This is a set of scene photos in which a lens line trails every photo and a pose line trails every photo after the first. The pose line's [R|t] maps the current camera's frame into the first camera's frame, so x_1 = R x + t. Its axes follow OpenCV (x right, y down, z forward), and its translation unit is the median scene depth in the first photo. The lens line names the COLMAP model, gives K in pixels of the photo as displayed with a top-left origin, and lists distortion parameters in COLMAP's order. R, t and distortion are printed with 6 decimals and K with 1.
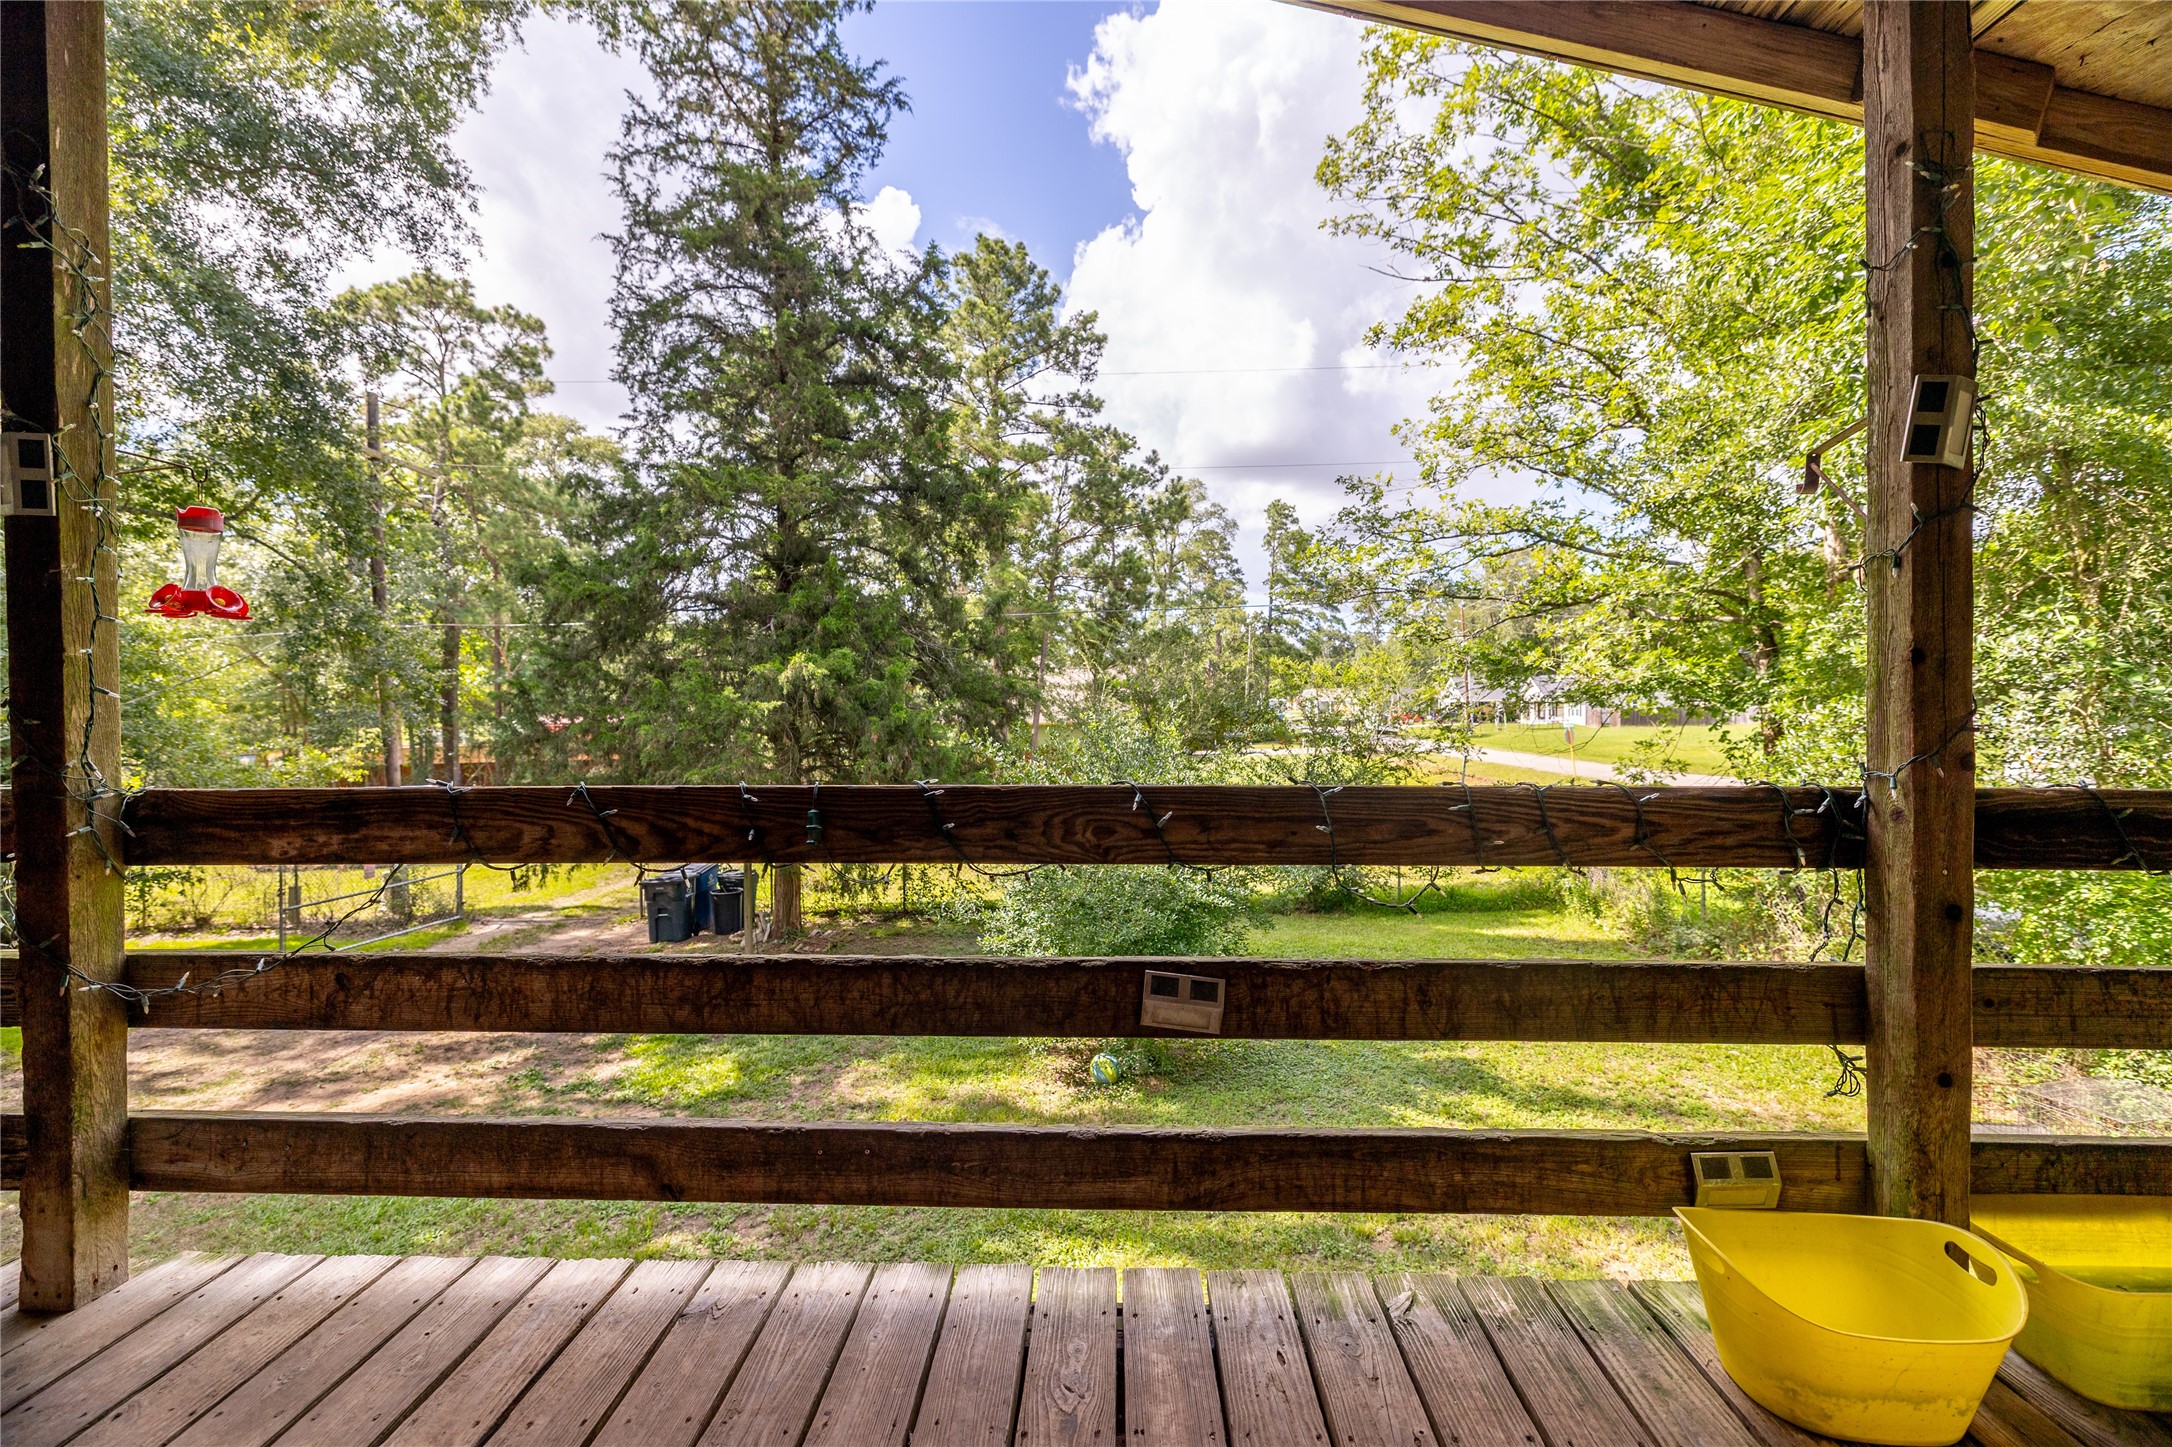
lens RADIAL K [[911.6, 0, 1095.9], [0, 911.6, 711.8], [0, 0, 1]] dist [0.002589, -0.001400]
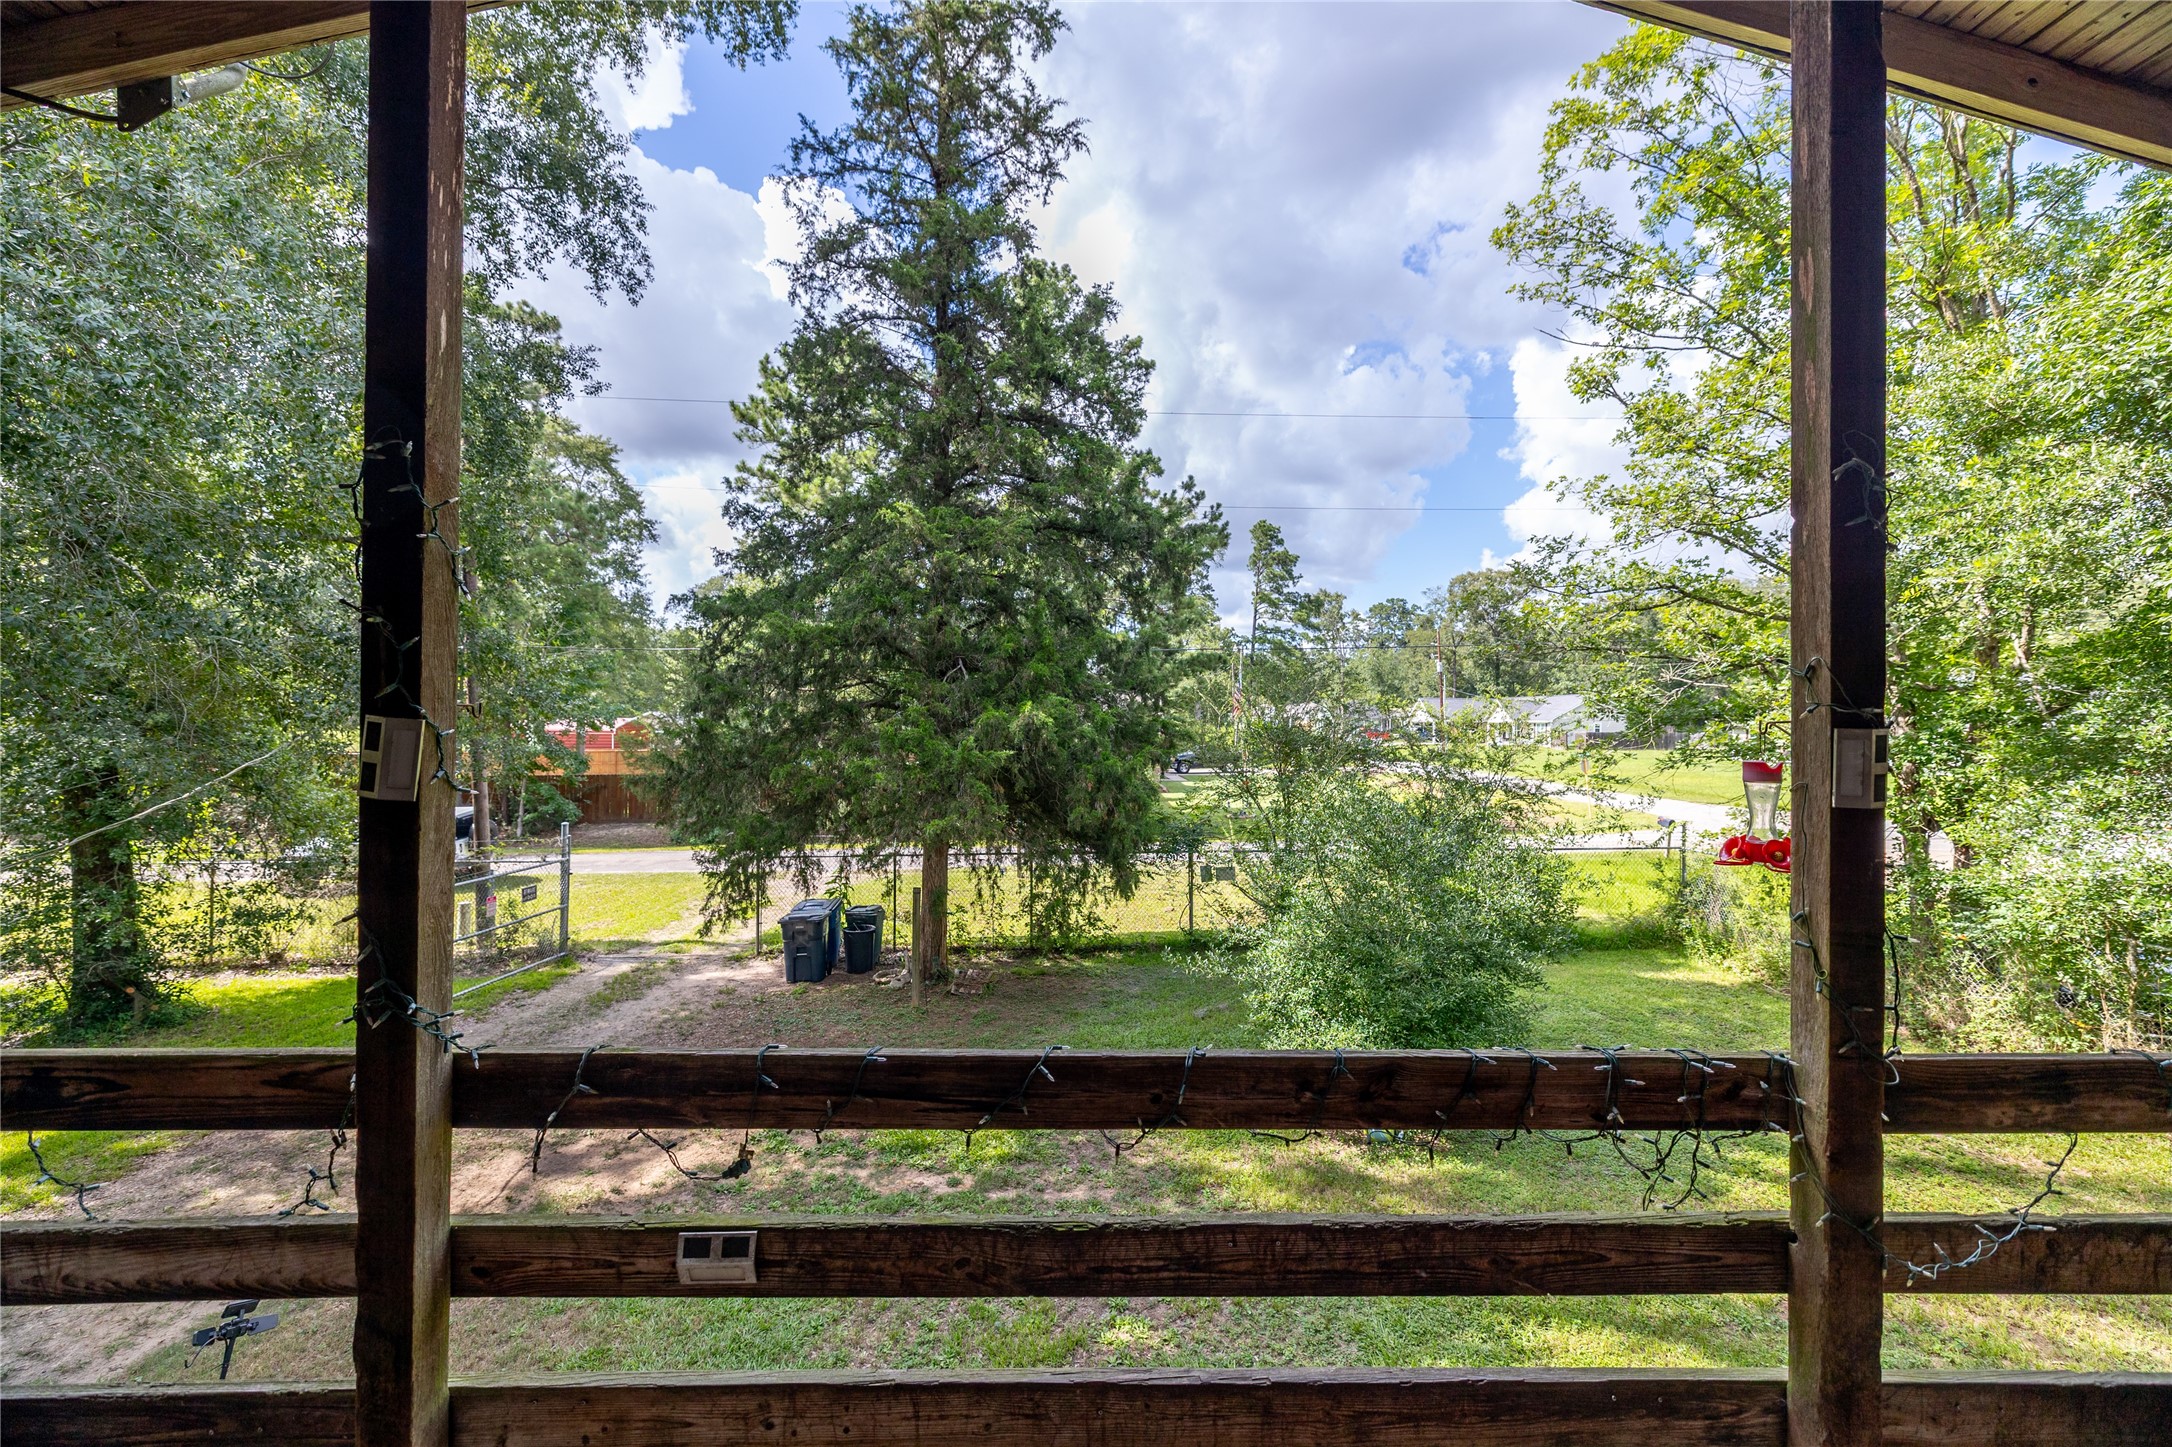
lens RADIAL K [[911.6, 0, 1095.3], [0, 911.6, 712.6], [0, 0, 1]] dist [0.002589, -0.001400]
pose [[0.997752, 0.017492, 0.064696, -0.237456], [-0.016966, 0.999819, -0.008666, -0.033780], [-0.064836, 0.007549, 0.997867, 0.005599]]
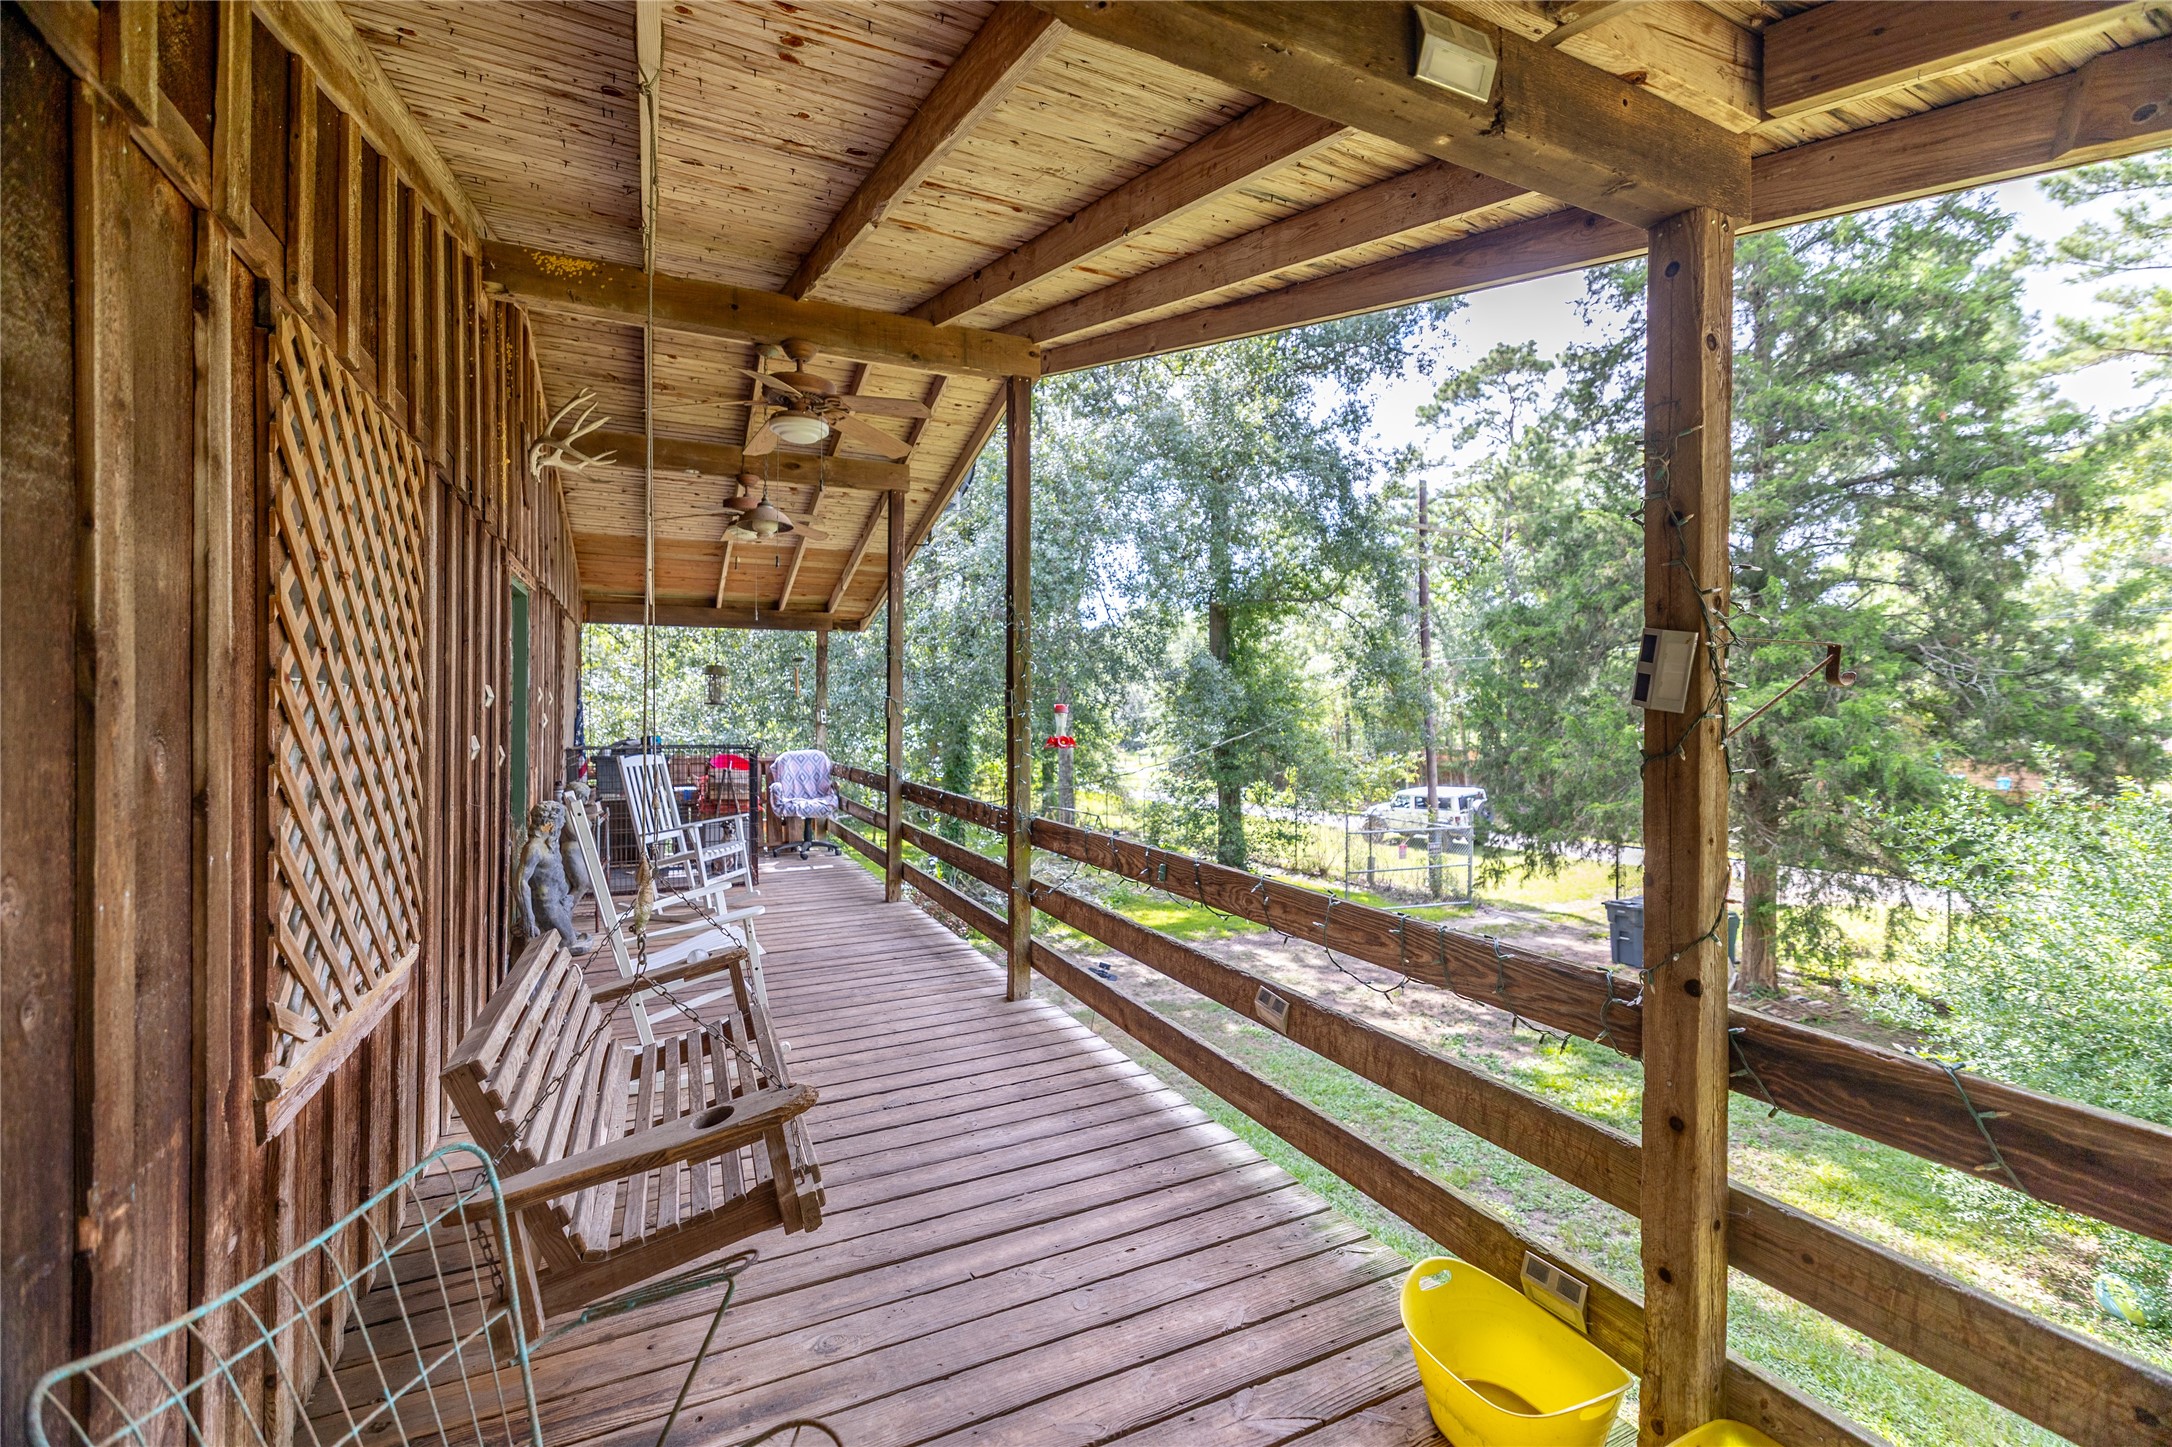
lens RADIAL K [[911.6, 0, 1084.0], [0, 911.6, 711.9], [0, 0, 1]] dist [0.002589, -0.001400]
pose [[0.463635, 0.006573, -0.886002, 0.154947], [-0.012087, 0.999926, 0.001093, -0.025709], [0.885944, 0.010202, 0.463680, -0.012456]]
